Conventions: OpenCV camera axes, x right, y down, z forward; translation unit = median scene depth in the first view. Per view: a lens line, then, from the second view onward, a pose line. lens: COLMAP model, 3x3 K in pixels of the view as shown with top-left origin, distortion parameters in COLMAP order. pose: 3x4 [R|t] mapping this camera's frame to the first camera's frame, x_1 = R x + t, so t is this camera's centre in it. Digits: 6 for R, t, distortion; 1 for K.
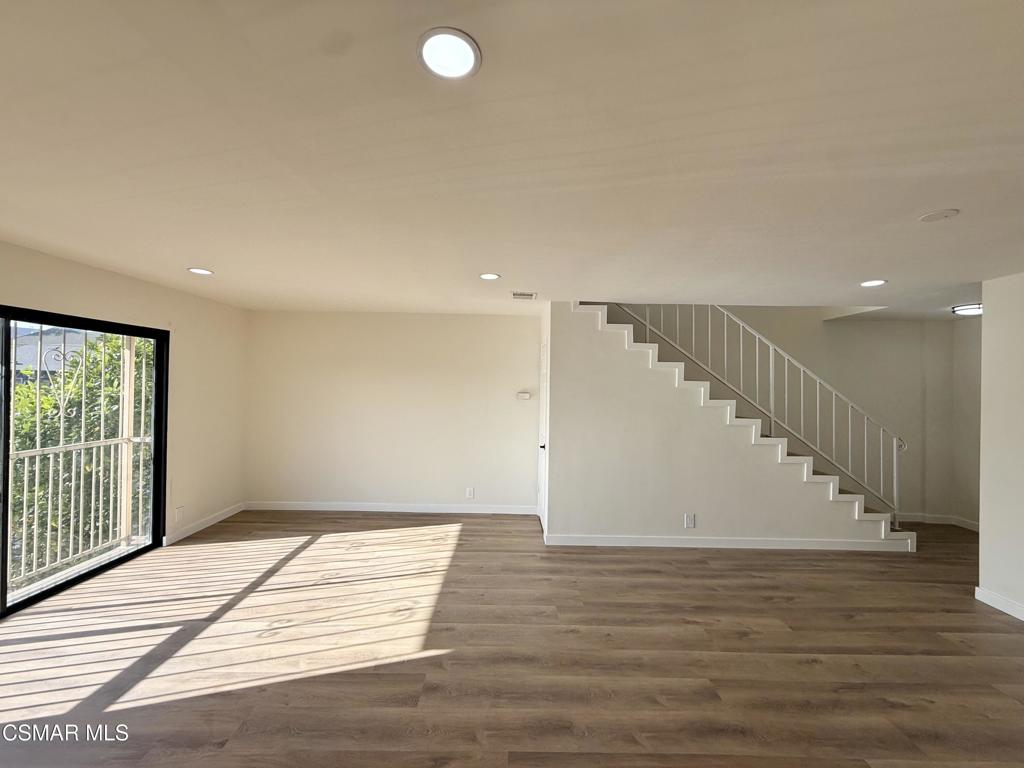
lens RADIAL K [[404.9, 0, 506.4], [0, 404.9, 379.7], [0, 0, 1]] dist [0.000543, -0.000430]
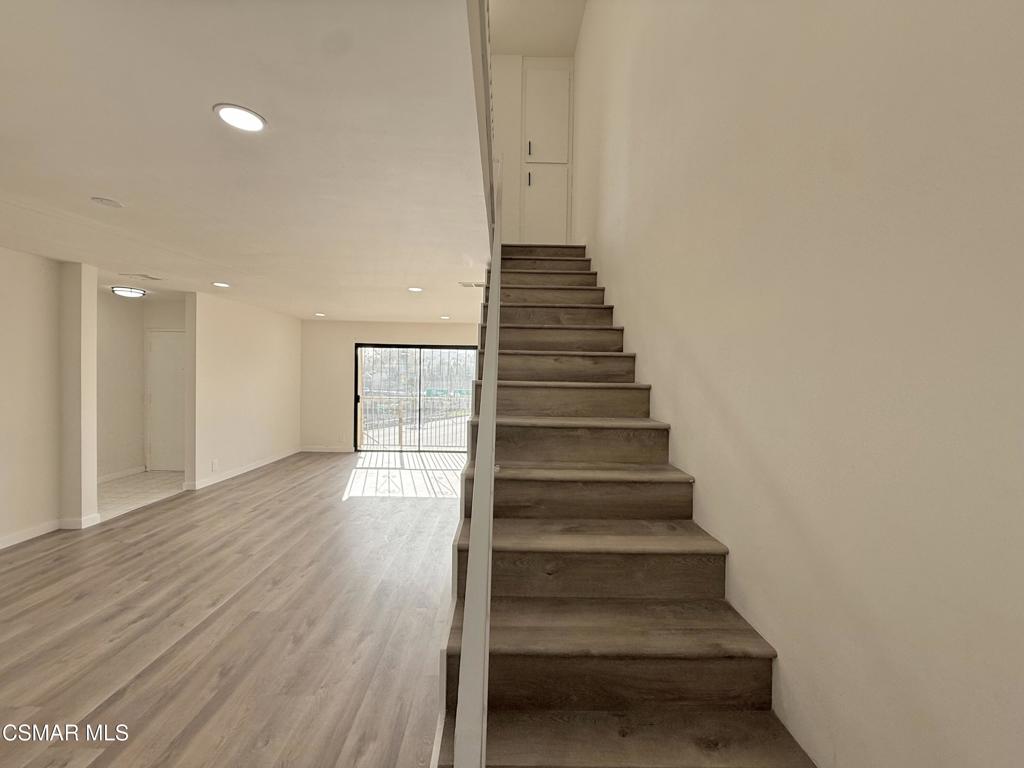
lens RADIAL K [[404.9, 0, 509.9], [0, 404.9, 384.2], [0, 0, 1]] dist [0.000543, -0.000430]
pose [[0.022577, 0.006397, -0.999725, 1.604796], [-0.005483, 0.999965, 0.006275, 0.071505], [0.999730, 0.005340, 0.022611, 1.518996]]
